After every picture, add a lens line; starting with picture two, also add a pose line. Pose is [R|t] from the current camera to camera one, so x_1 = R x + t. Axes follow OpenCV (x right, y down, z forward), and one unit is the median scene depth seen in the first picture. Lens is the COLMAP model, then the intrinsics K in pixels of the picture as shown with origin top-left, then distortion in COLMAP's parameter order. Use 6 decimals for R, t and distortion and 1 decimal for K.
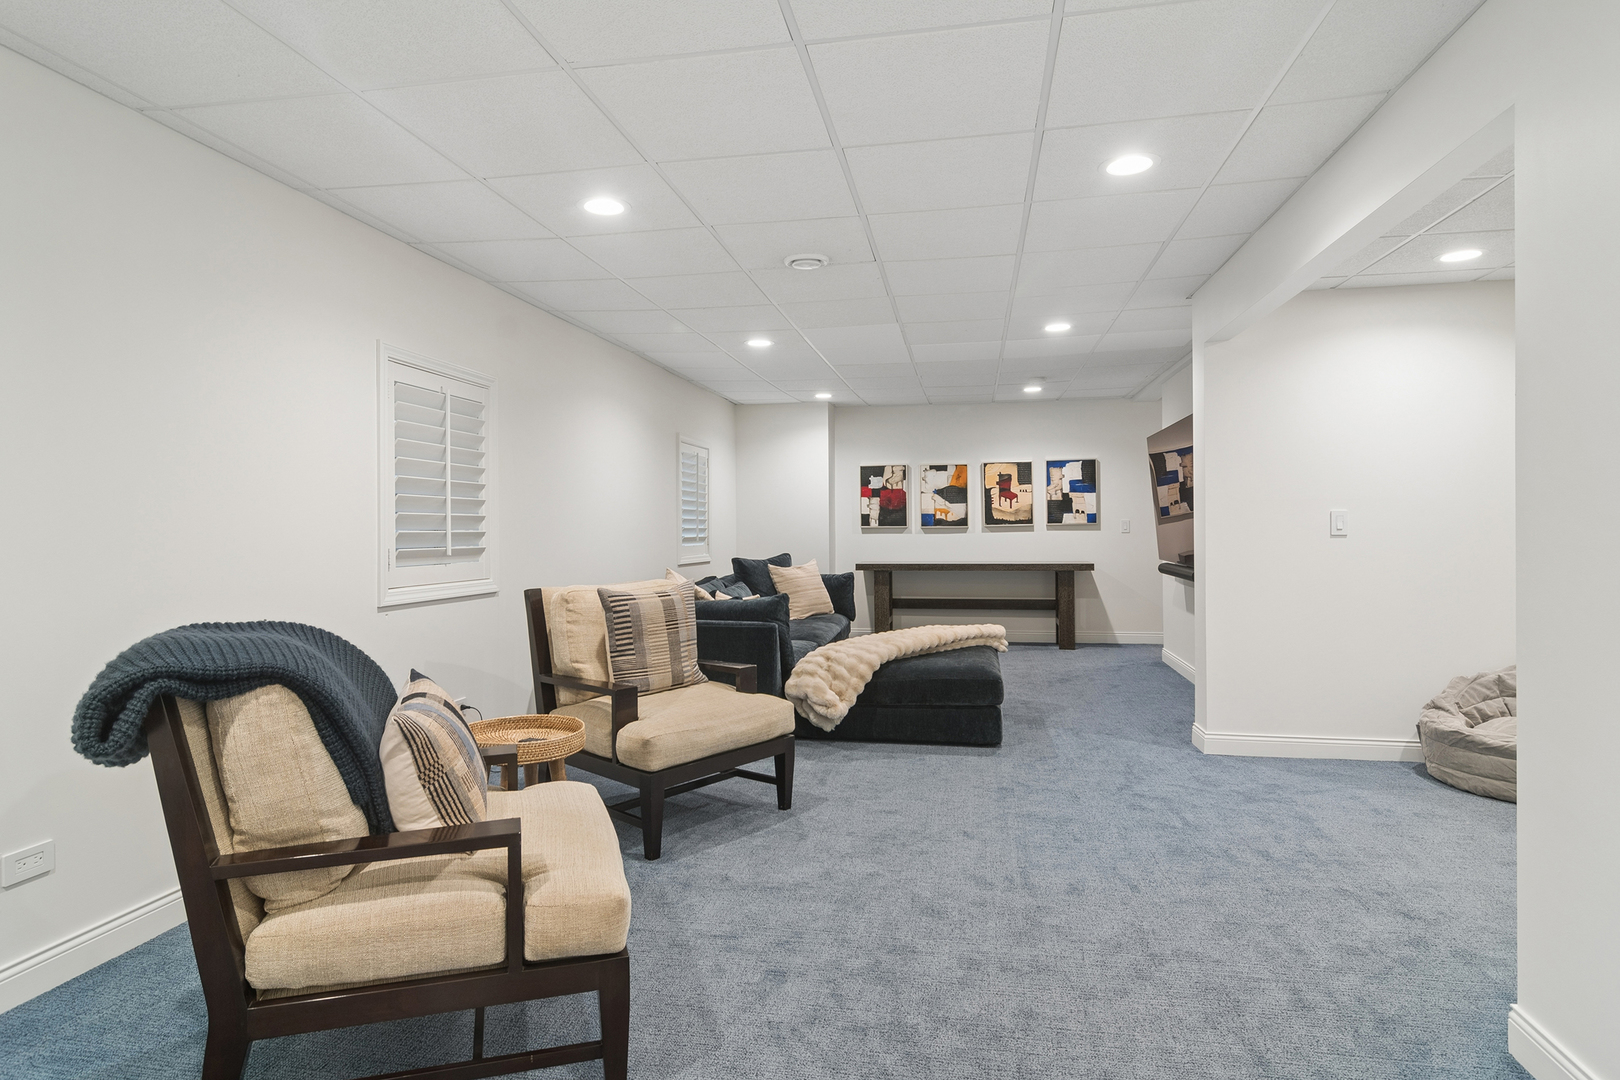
lens RADIAL K [[874.6, 0, 796.0], [0, 874.6, 536.1], [0, 0, 1]] dist [-0.002783, 0.000119]
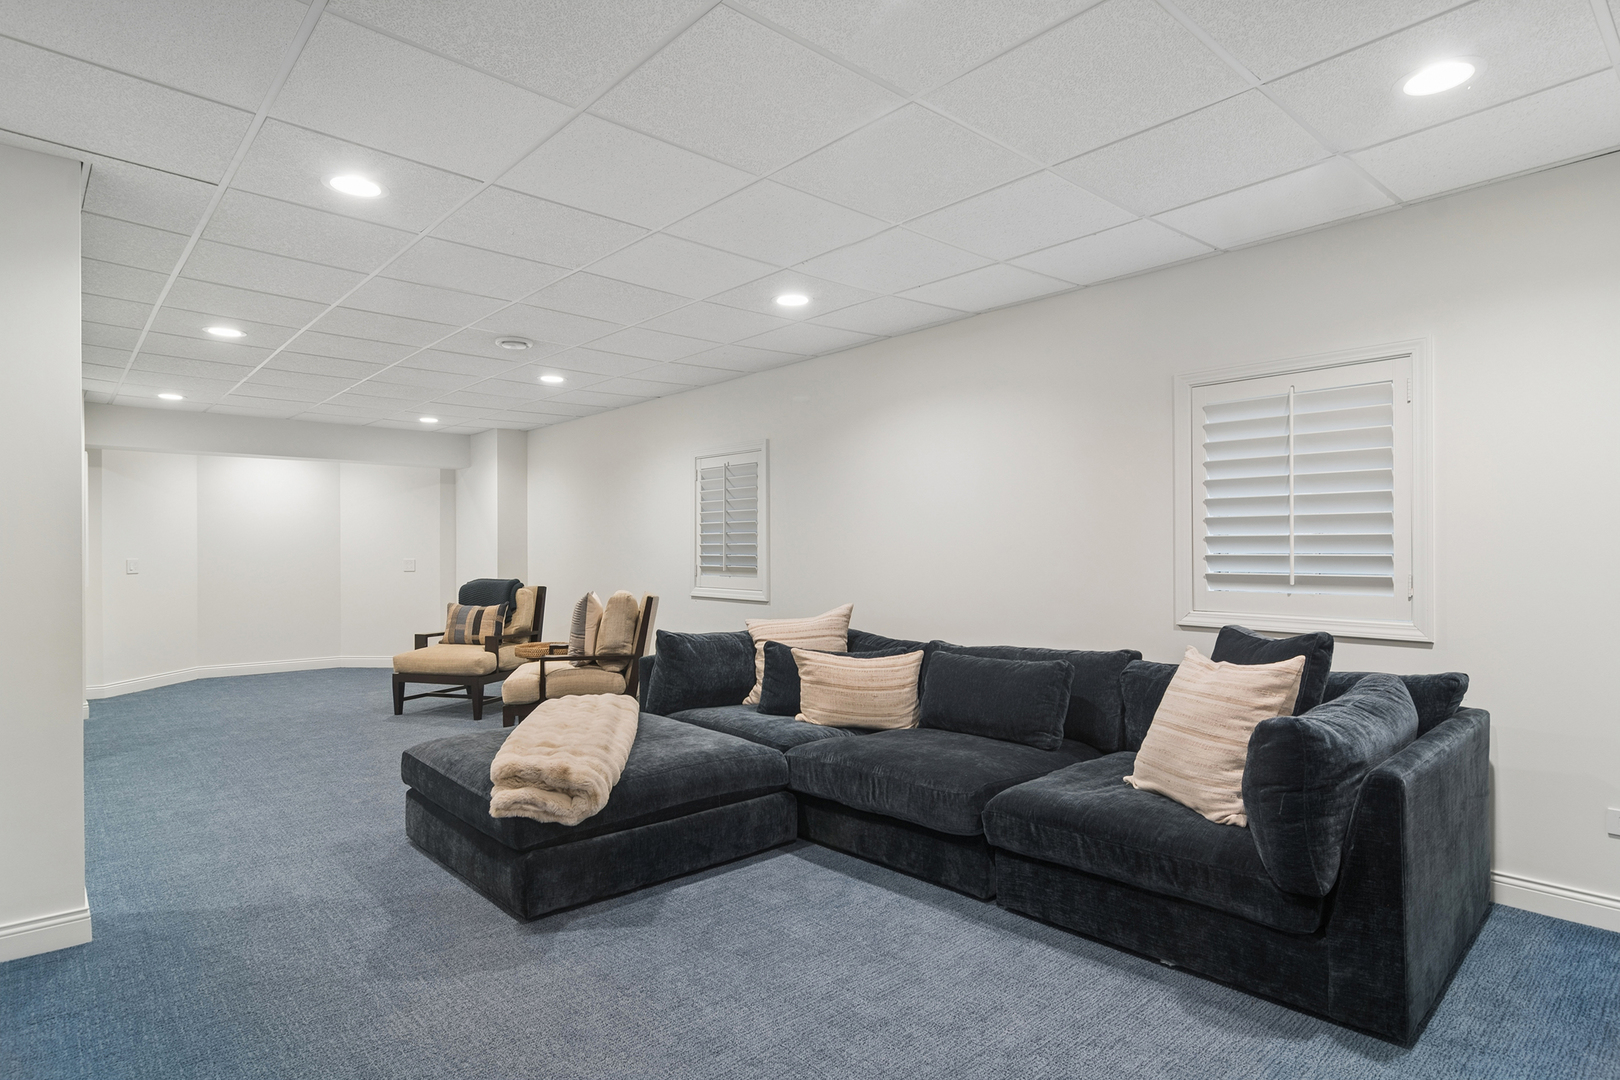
lens RADIAL K [[874.6, 0, 810.9], [0, 874.6, 539.2], [0, 0, 1]] dist [-0.002783, 0.000119]
pose [[-0.603467, 0.015448, -0.797238, 0.641673], [0.012368, 0.999873, 0.010013, -0.040953], [0.797292, -0.003817, -0.603582, 1.775624]]
